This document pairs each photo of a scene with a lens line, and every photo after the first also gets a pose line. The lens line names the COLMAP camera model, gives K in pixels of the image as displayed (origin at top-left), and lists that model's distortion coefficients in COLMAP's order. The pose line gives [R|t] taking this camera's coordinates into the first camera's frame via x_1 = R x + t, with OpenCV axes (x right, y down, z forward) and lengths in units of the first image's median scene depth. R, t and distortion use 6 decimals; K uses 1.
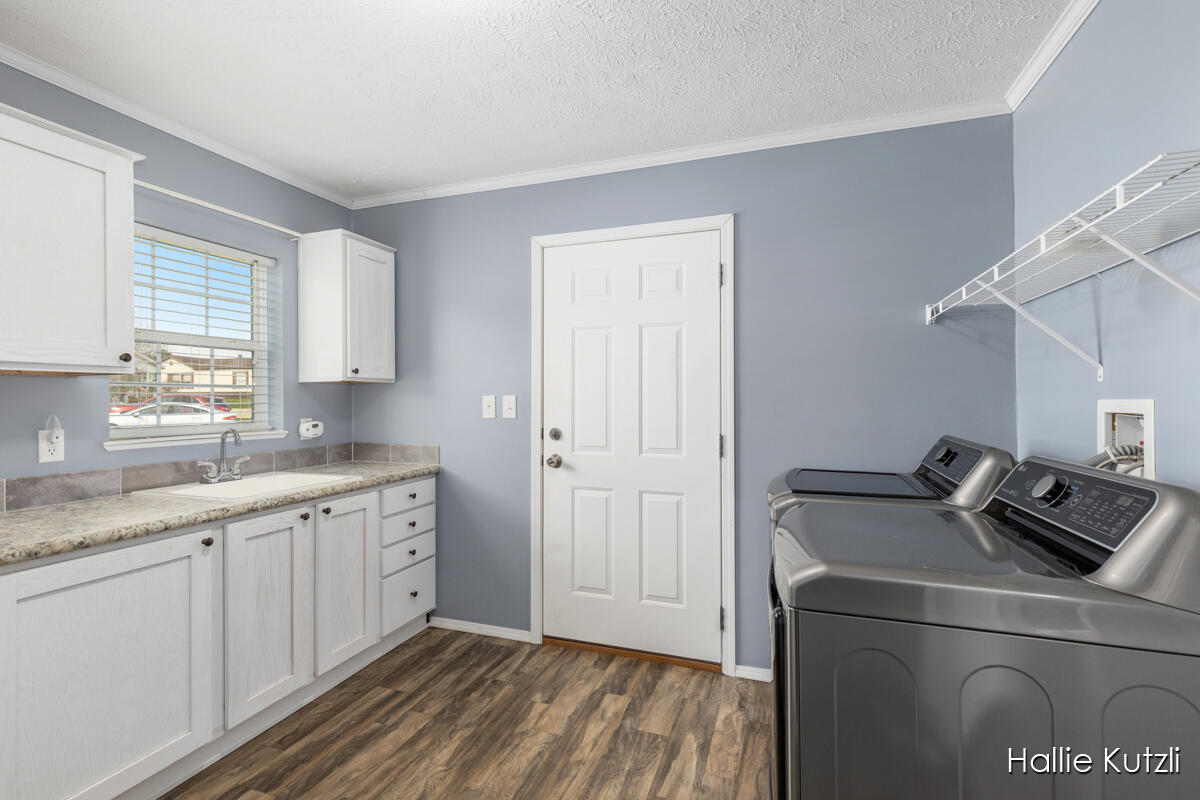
lens RADIAL K [[541.0, 0, 598.8], [0, 541.0, 401.2], [0, 0, 1]] dist [0.005278, -0.000499]
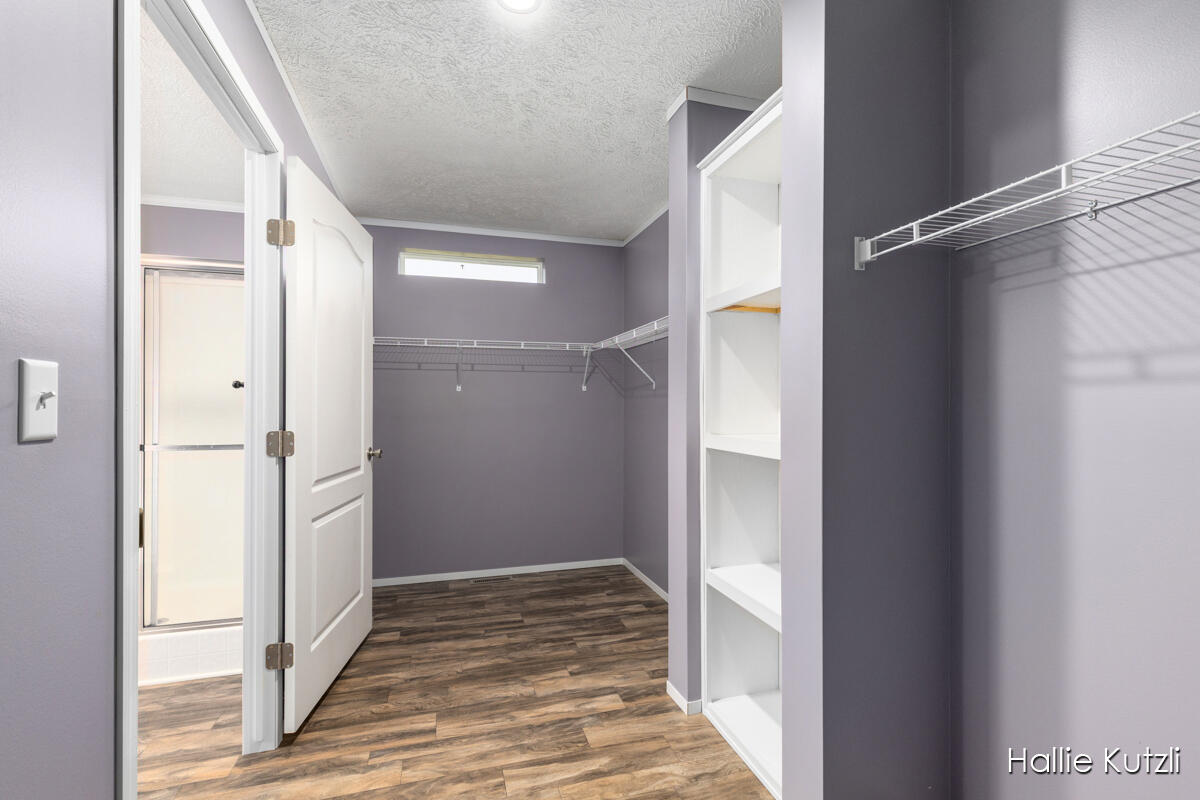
lens RADIAL K [[541.0, 0, 596.8], [0, 541.0, 396.4], [0, 0, 1]] dist [0.005278, -0.000499]
pose [[0.585414, 0.002571, -0.810731, 0.849026], [-0.006482, 0.999978, -0.001509, -0.002836], [0.810709, 0.006138, 0.585417, 0.412057]]
